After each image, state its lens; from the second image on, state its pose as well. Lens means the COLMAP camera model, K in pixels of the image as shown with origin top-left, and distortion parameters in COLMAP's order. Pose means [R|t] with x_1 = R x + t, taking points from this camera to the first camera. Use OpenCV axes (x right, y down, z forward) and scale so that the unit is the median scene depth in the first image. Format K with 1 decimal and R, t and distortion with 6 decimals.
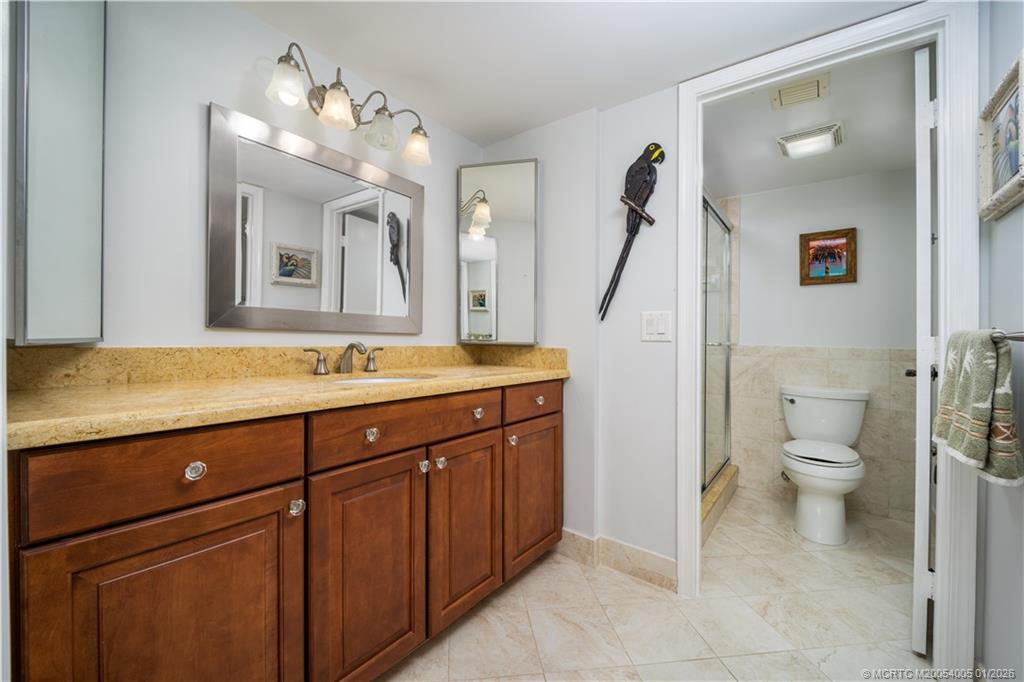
lens RADIAL K [[396.6, 0, 517.2], [0, 396.6, 339.0], [0, 0, 1]] dist [0.002836, -0.000298]
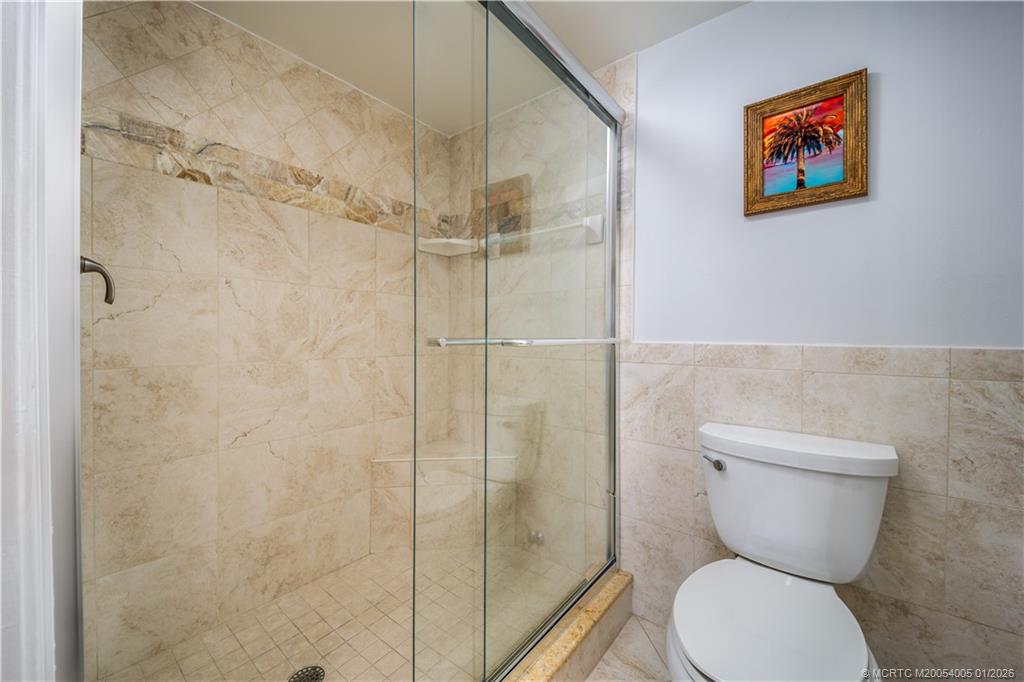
lens RADIAL K [[396.6, 0, 506.1], [0, 396.6, 344.2], [0, 0, 1]] dist [0.002836, -0.000298]
pose [[0.999717, -0.003434, -0.023537, 0.442586], [0.003697, 0.999931, 0.011157, 0.012349], [0.023497, -0.011241, 0.999661, 0.522990]]
